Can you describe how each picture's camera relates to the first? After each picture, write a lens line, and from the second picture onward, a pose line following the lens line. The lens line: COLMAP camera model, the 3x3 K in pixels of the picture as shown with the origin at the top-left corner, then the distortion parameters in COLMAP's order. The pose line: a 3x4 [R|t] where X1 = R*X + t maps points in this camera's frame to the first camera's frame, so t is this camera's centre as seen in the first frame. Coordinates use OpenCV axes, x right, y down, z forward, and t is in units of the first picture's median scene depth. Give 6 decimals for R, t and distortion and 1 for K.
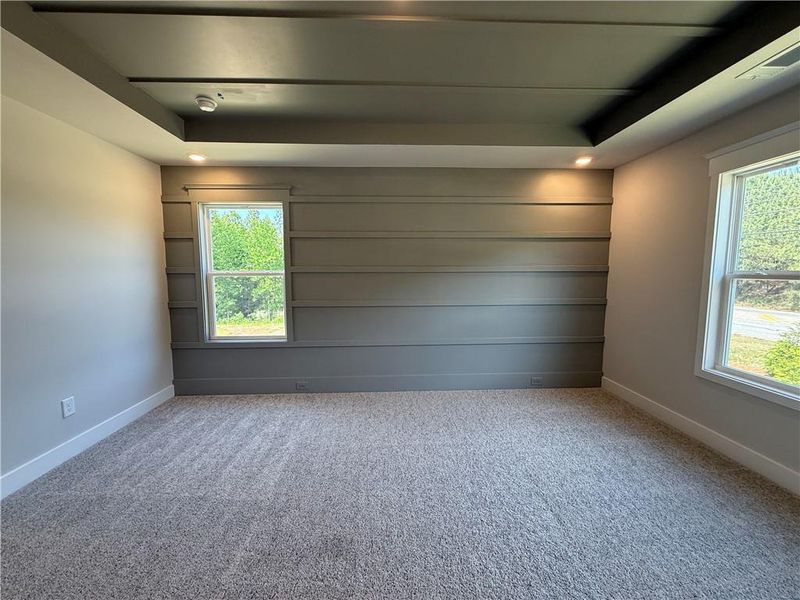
lens RADIAL K [[319.4, 0, 398.6], [0, 319.4, 300.4], [0, 0, 1]] dist [0.001626, -0.000028]
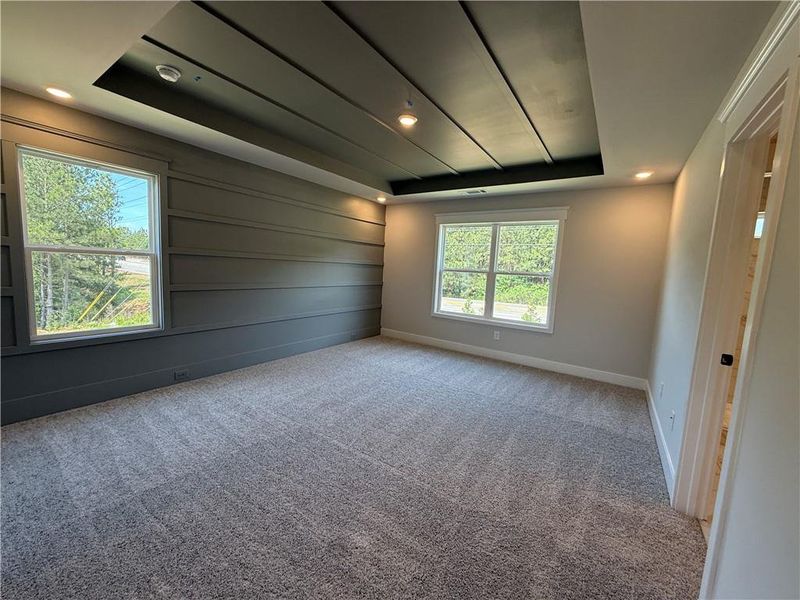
lens RADIAL K [[319.4, 0, 397.8], [0, 319.4, 299.4], [0, 0, 1]] dist [0.001626, -0.000028]
pose [[0.598586, -0.048201, 0.799607, -0.687542], [0.021778, 0.998798, 0.043905, 0.017723], [-0.800763, -0.008867, 0.598916, -0.078048]]
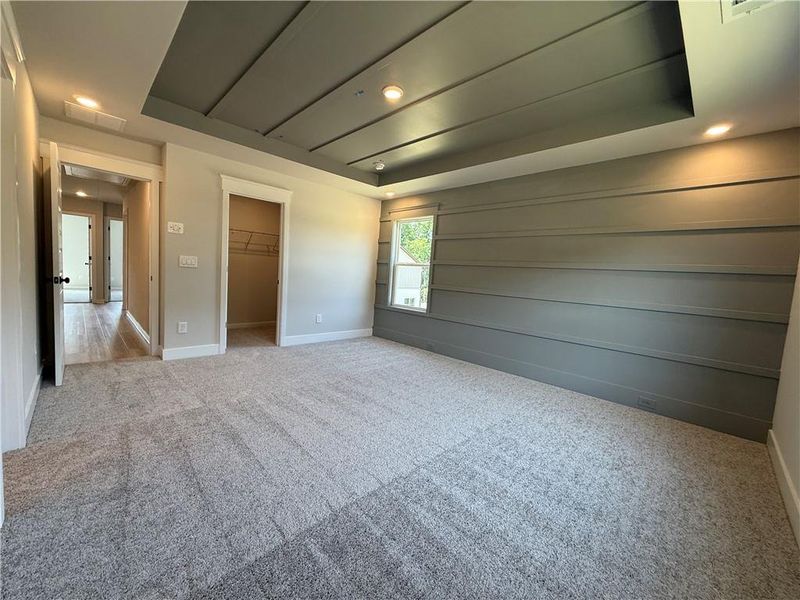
lens RADIAL K [[319.4, 0, 399.3], [0, 319.4, 301.6], [0, 0, 1]] dist [0.001626, -0.000028]
pose [[0.677528, 0.109511, -0.727299, 0.612907], [-0.130714, 0.991040, 0.027454, 0.057297], [0.723788, 0.076467, 0.685772, -0.069333]]
